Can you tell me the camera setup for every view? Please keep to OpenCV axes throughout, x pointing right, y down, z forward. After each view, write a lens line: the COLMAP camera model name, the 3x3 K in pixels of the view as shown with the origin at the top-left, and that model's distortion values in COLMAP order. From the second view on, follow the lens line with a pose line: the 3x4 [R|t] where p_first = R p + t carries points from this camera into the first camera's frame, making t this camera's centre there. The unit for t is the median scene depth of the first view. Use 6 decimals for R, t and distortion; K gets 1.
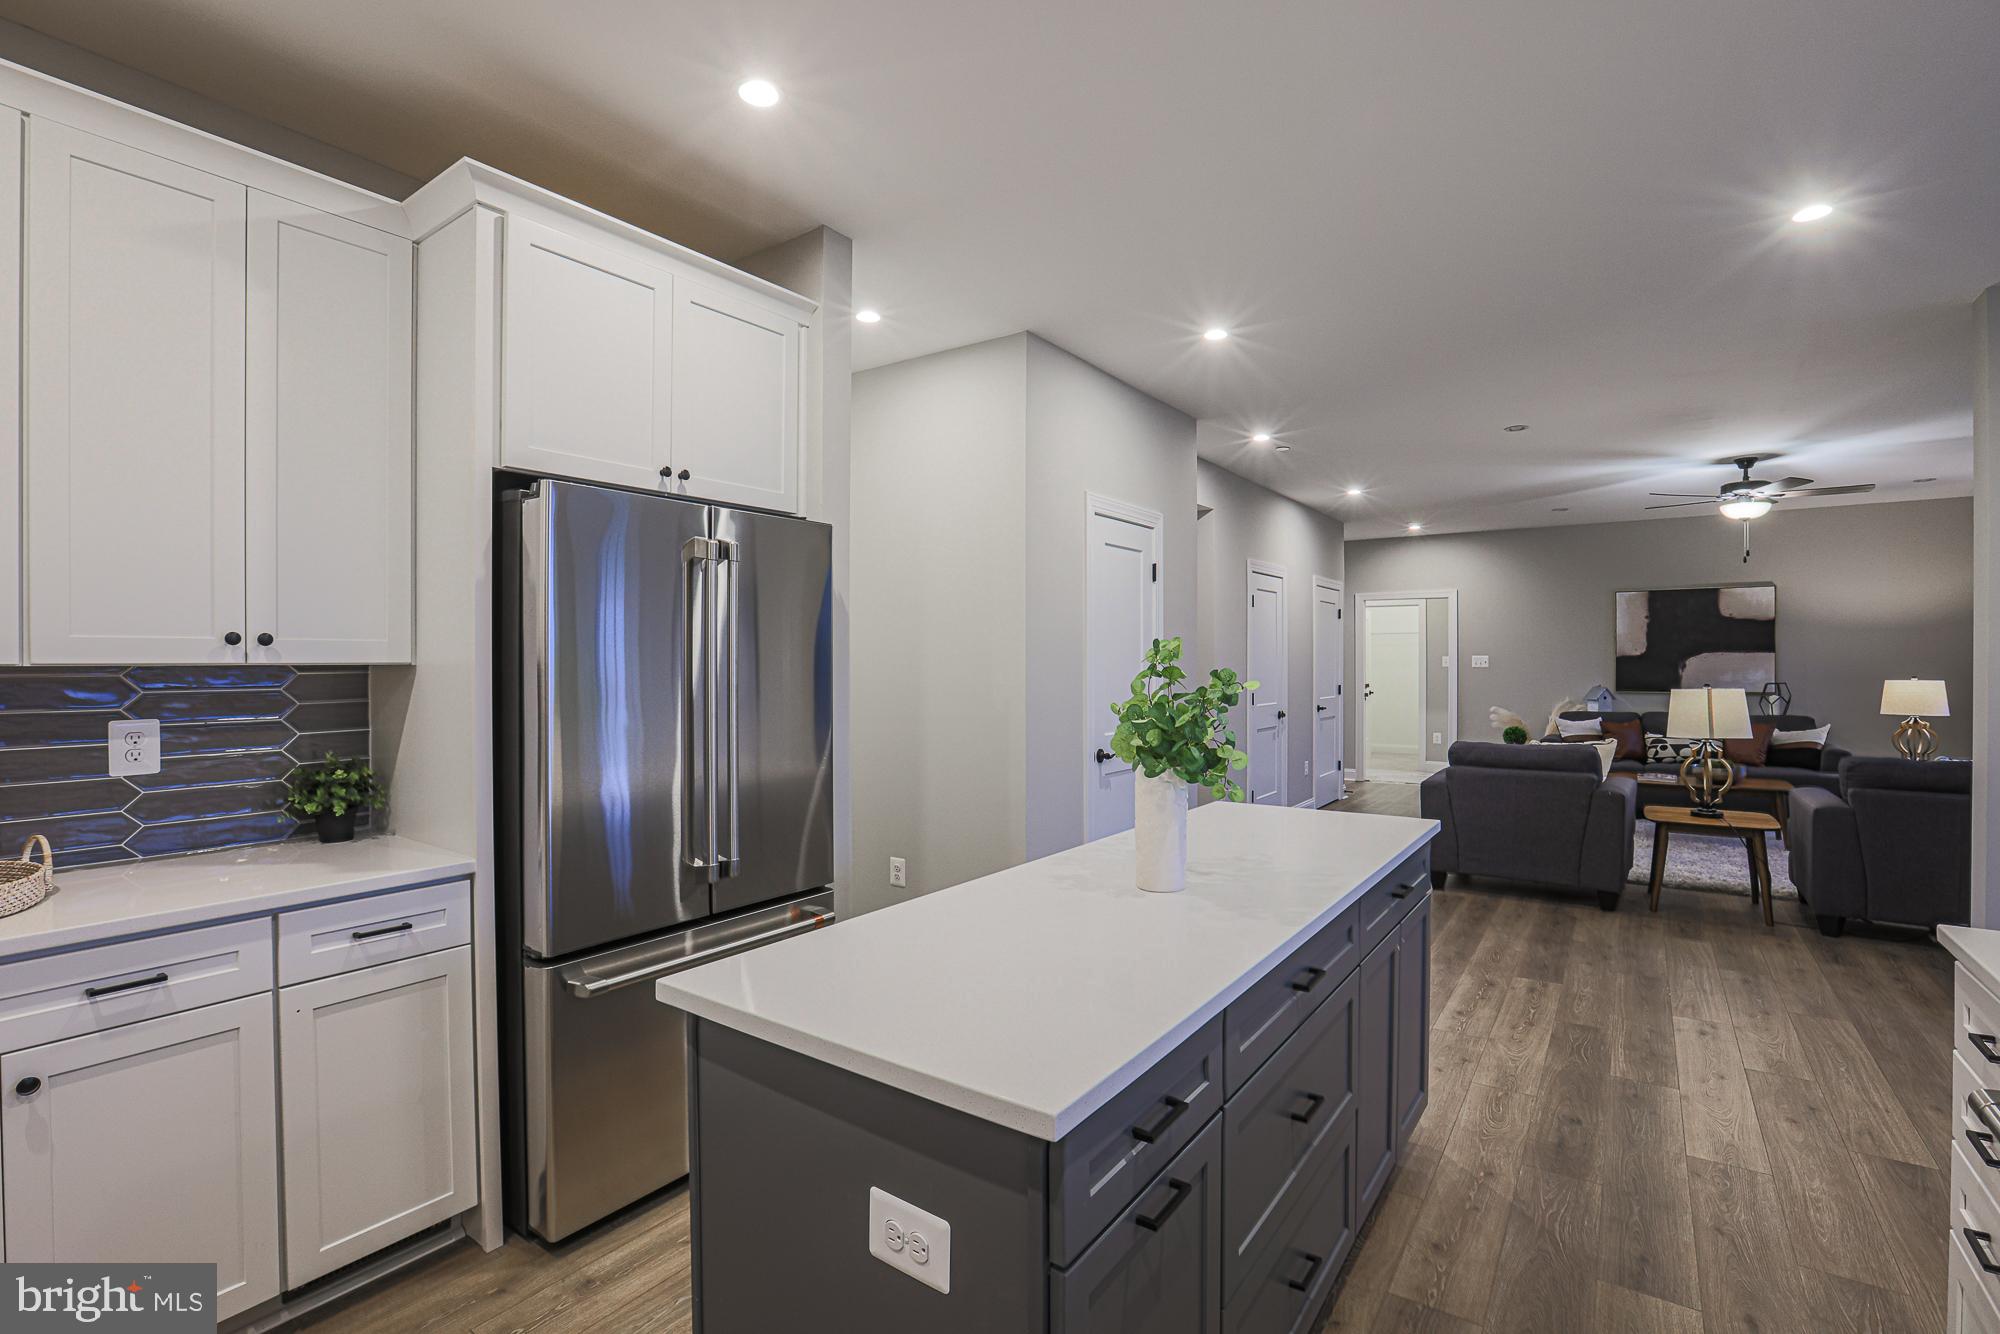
lens RADIAL K [[912.5, 0, 1000.0], [0, 912.5, 667.0], [0, 0, 1]] dist [-0.058683, 0.023391]
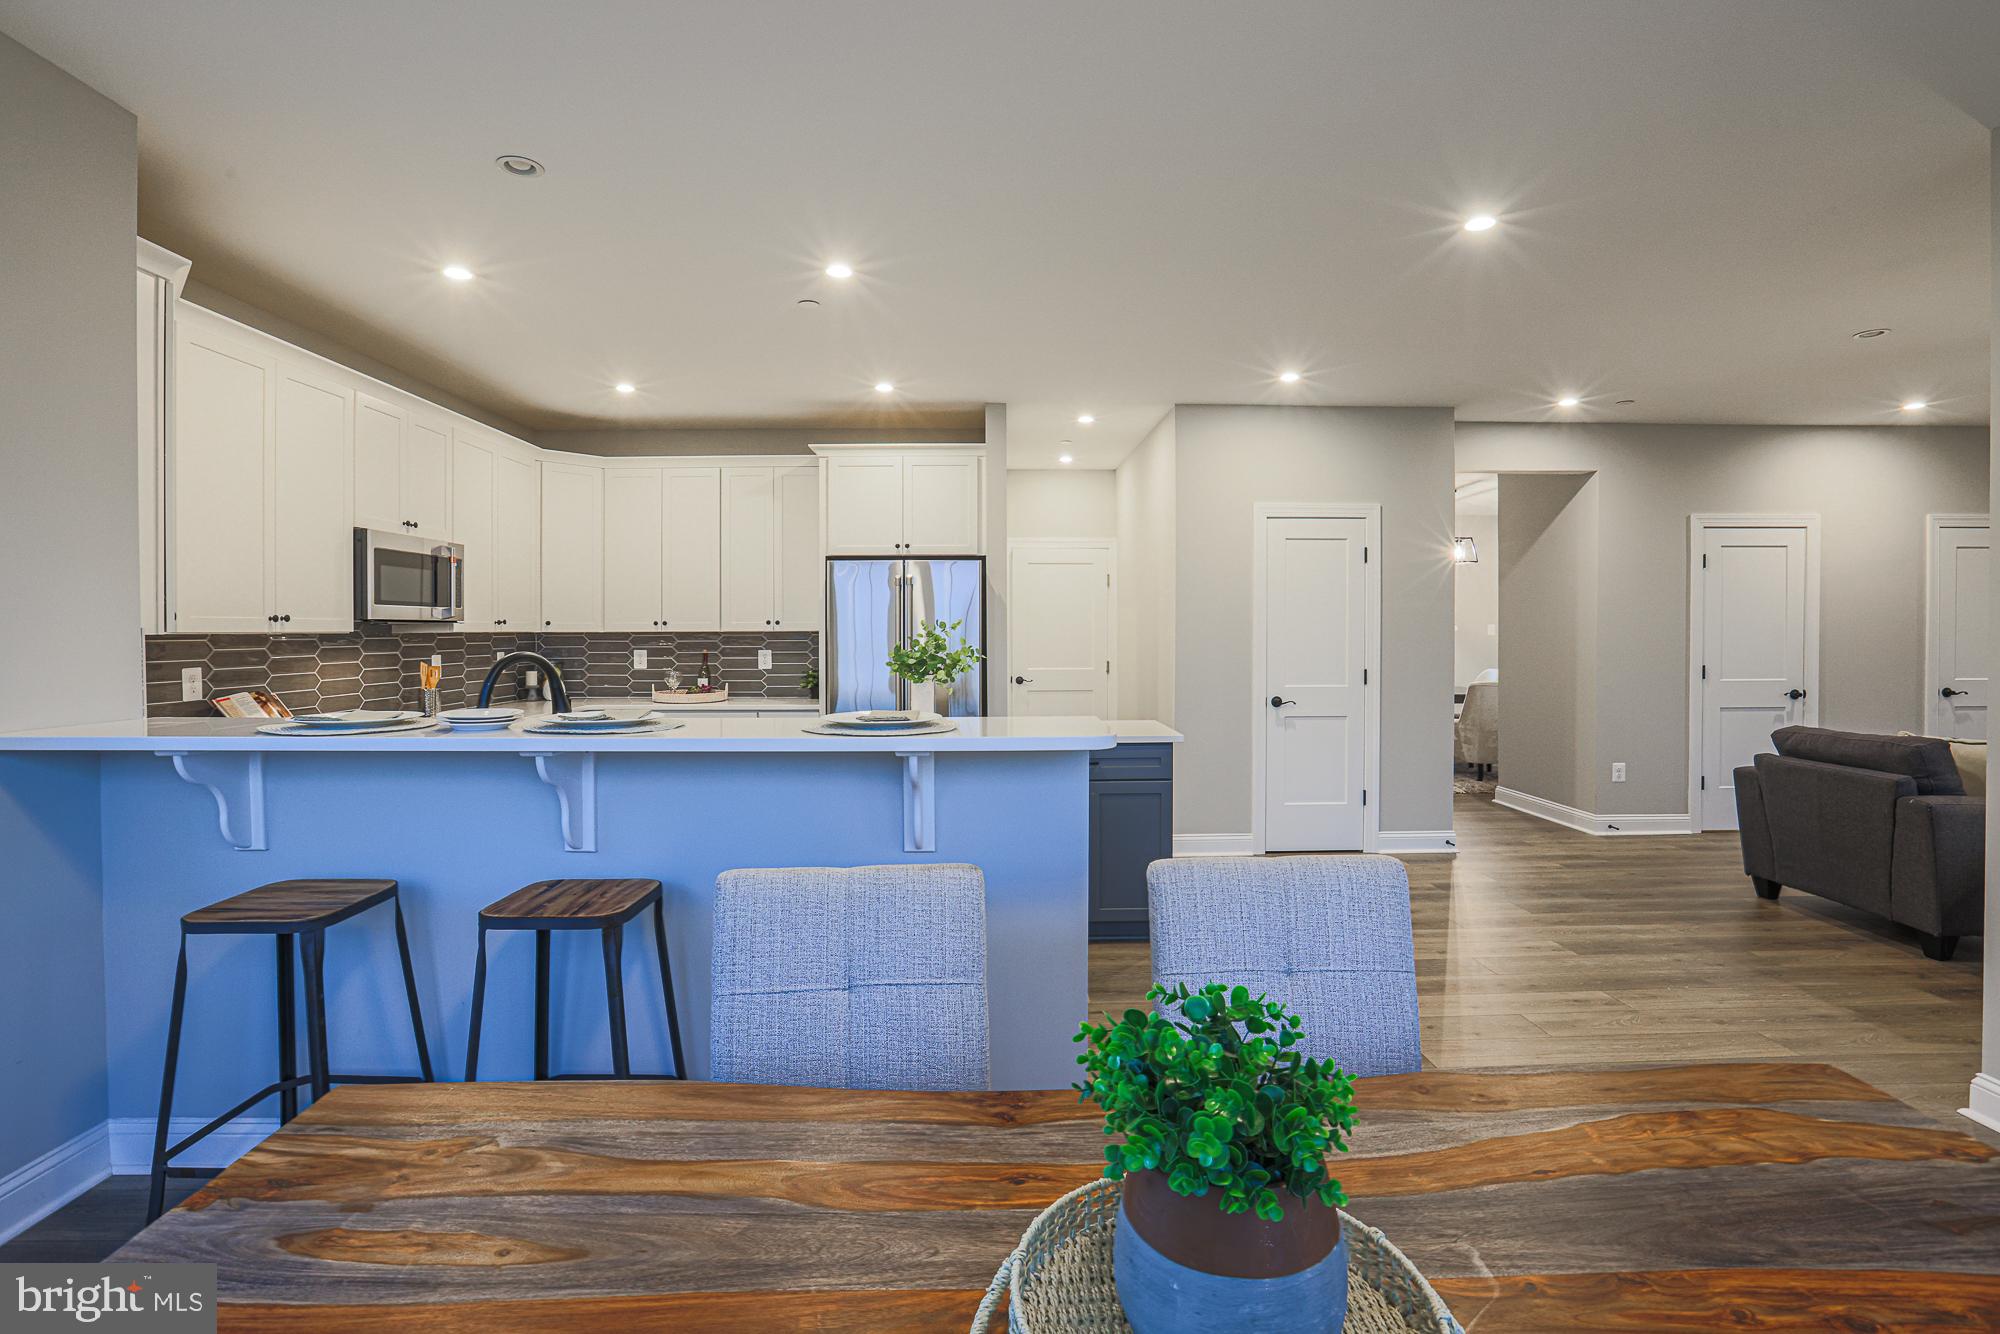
lens RADIAL K [[912.5, 0, 1000.0], [0, 912.5, 667.0], [0, 0, 1]] dist [-0.058683, 0.023391]
pose [[0.596626, 0.028146, -0.802026, 1.155885], [-0.005328, 0.999502, 0.031112, 0.010089], [0.802502, -0.014290, 0.596479, -0.113698]]
